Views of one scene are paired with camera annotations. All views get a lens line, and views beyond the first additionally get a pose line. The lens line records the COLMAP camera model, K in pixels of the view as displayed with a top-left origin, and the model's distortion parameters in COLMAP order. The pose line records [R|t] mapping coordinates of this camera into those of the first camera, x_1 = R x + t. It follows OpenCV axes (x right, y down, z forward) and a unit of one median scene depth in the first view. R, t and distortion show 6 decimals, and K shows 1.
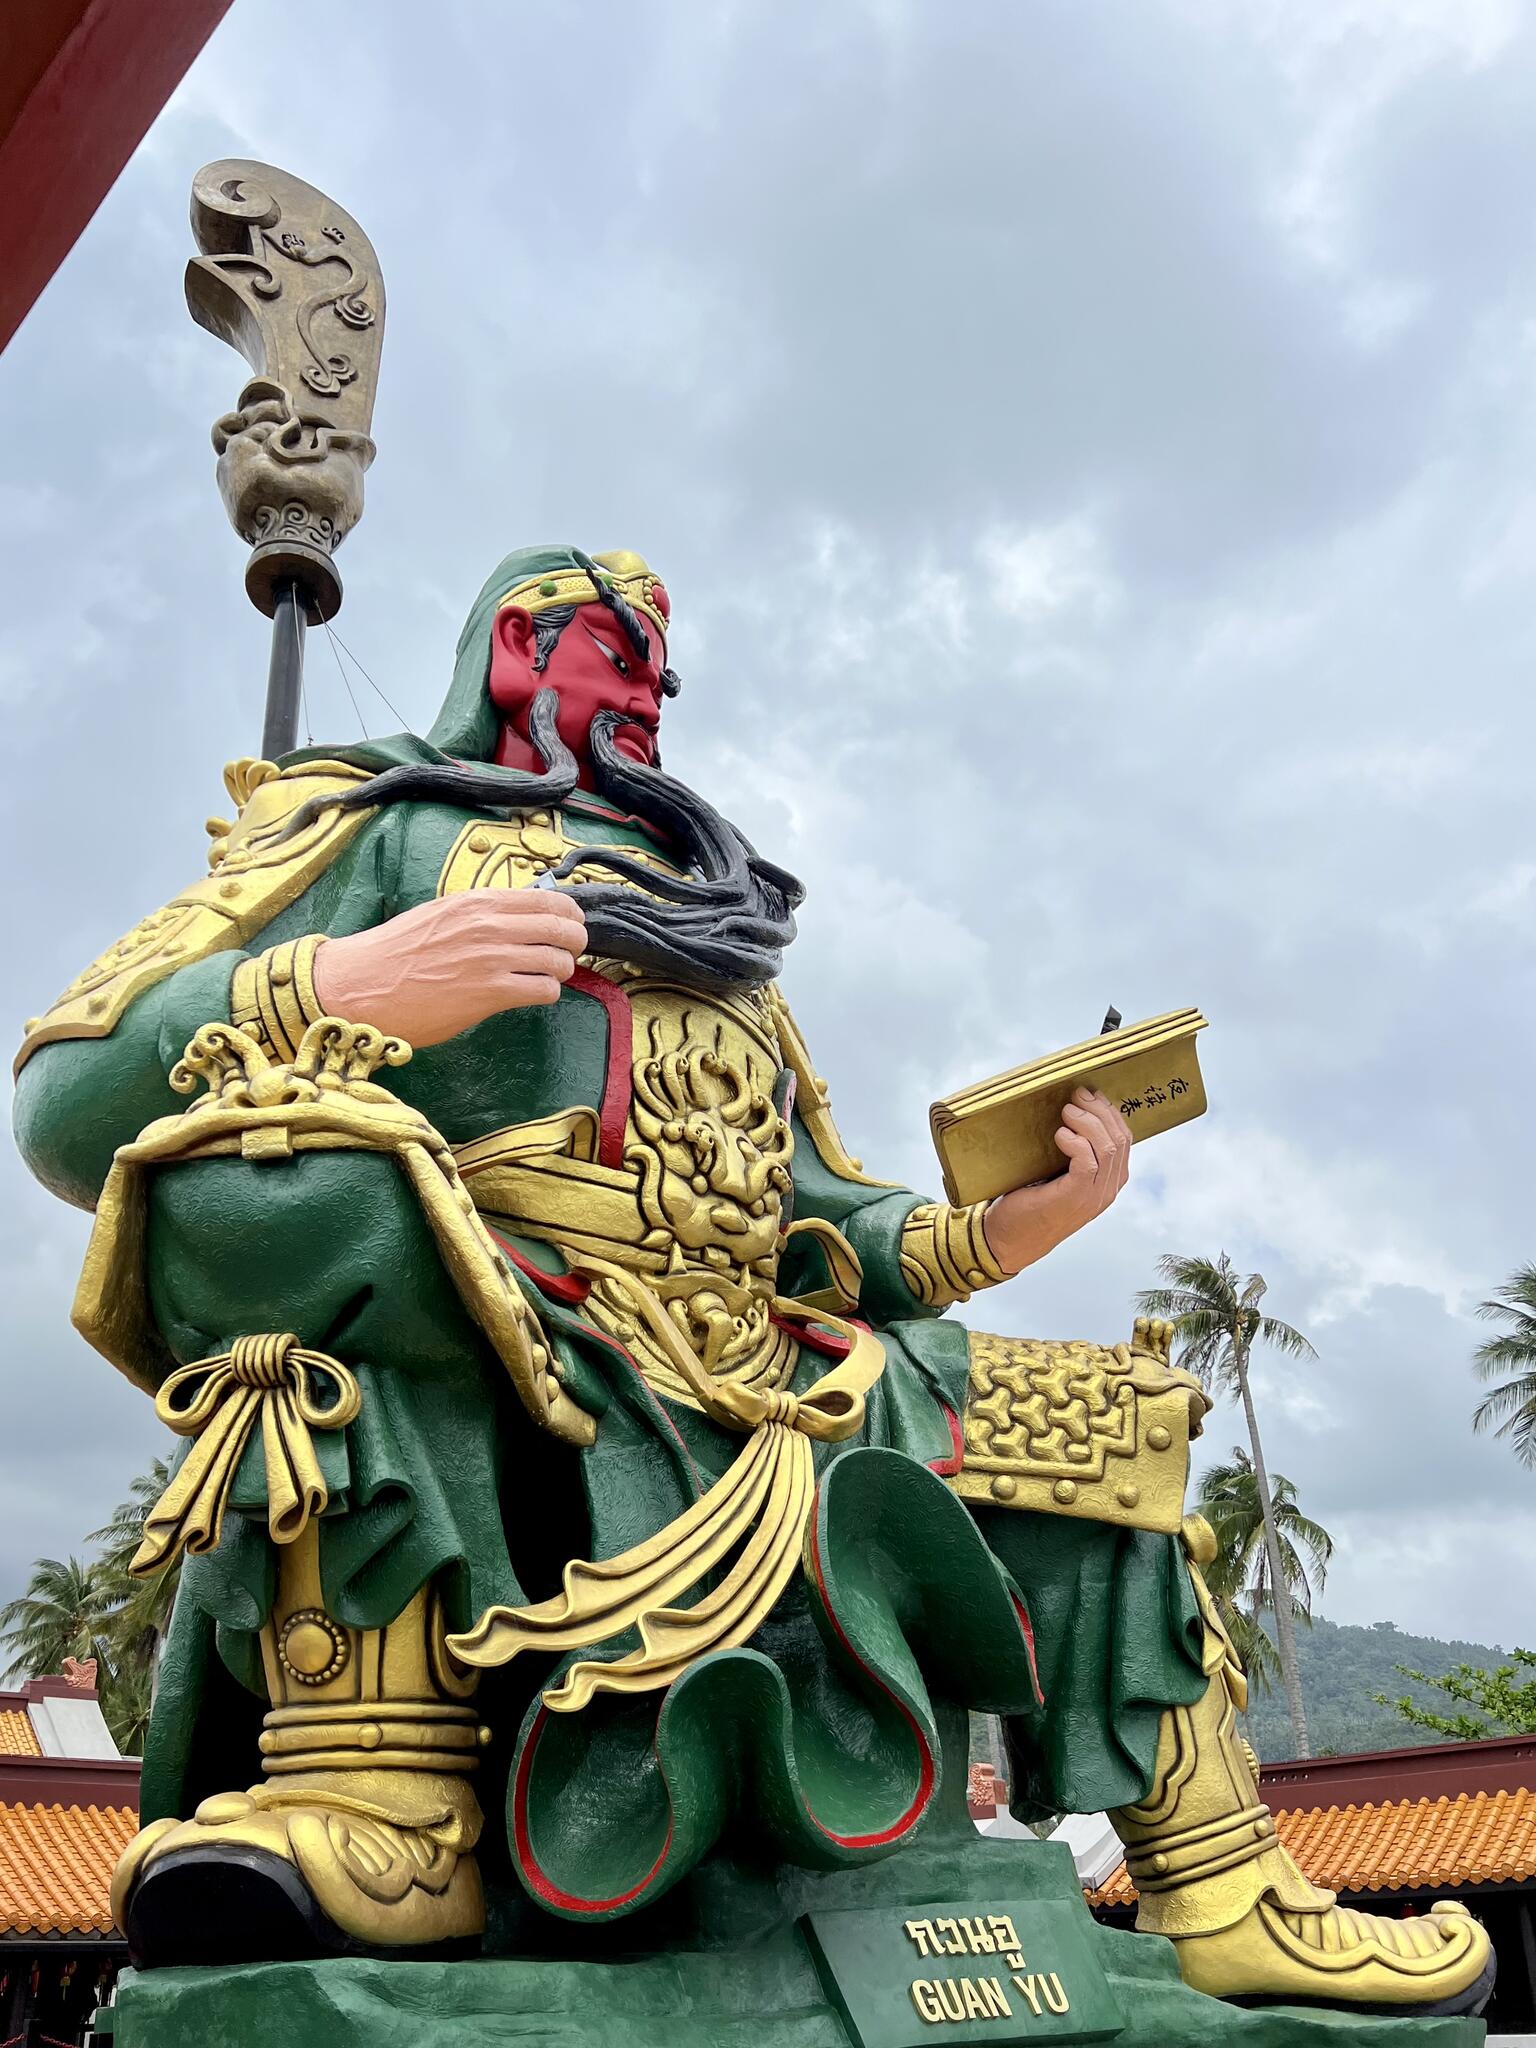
lens RADIAL K [[1661.3, 0, 763.3], [0, 1661.3, 1203.0], [0, 0, 1]] dist [0.014515, 0.003697]
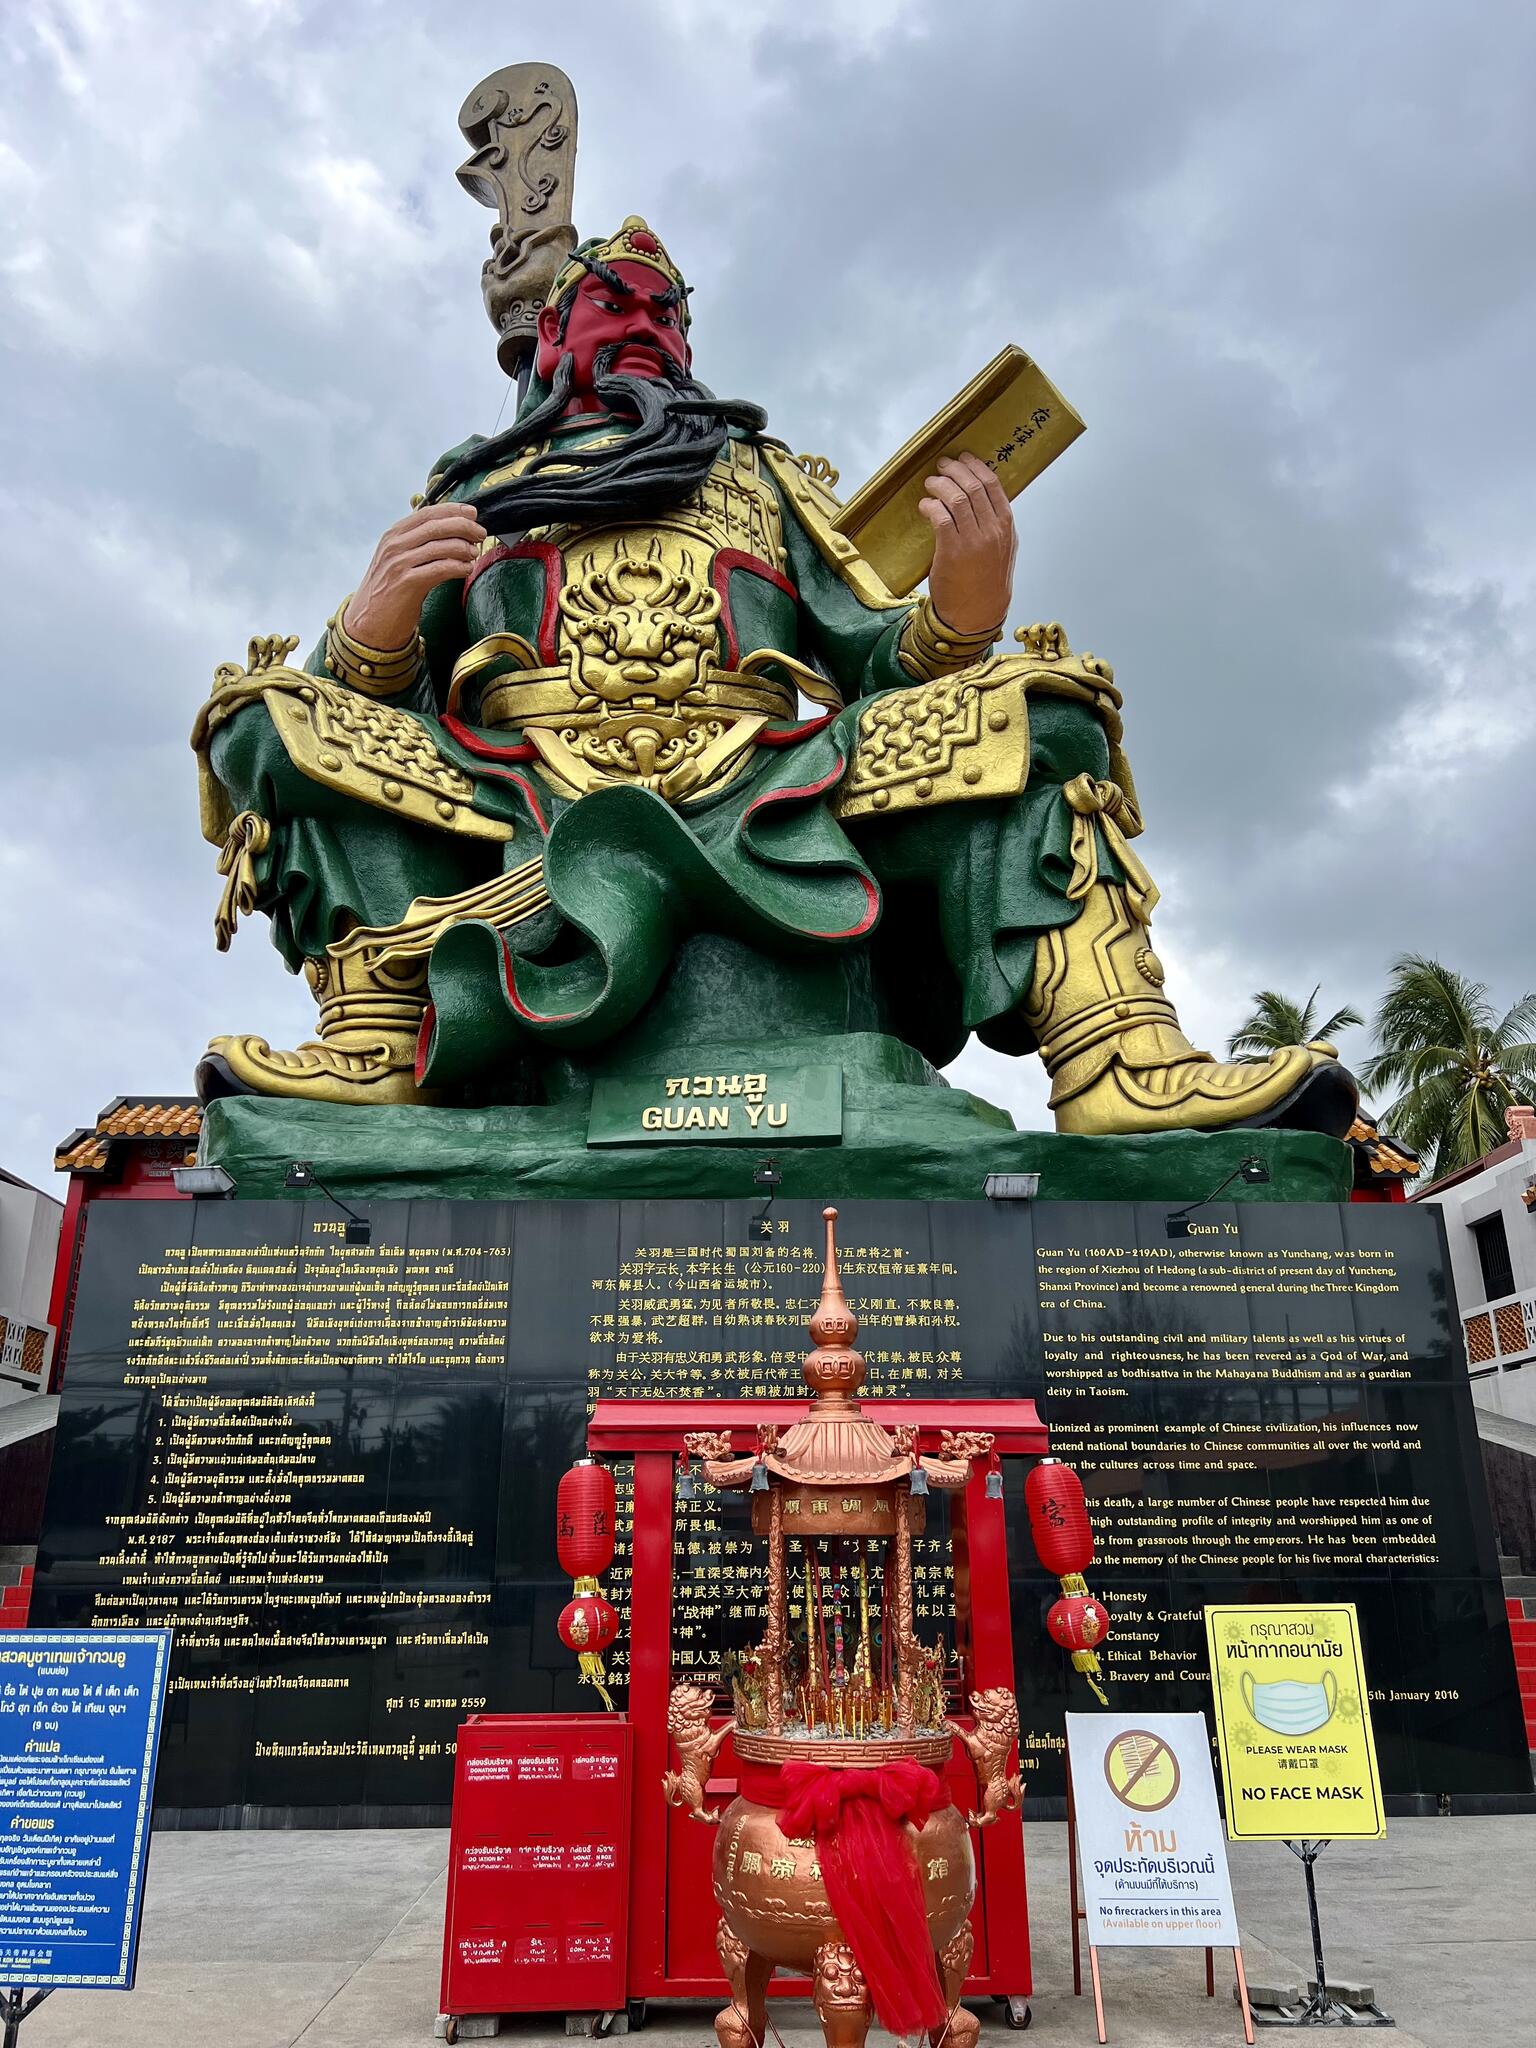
lens RADIAL K [[1546.5, 0, 766.7], [0, 1546.5, 1038.5], [0, 0, 1]] dist [0.071712, -0.095604]
pose [[0.720365, -0.201232, -0.663762, 0.876328], [0.272680, 0.962096, 0.004256, 0.335122], [0.637746, -0.184060, 0.747931, 0.017543]]
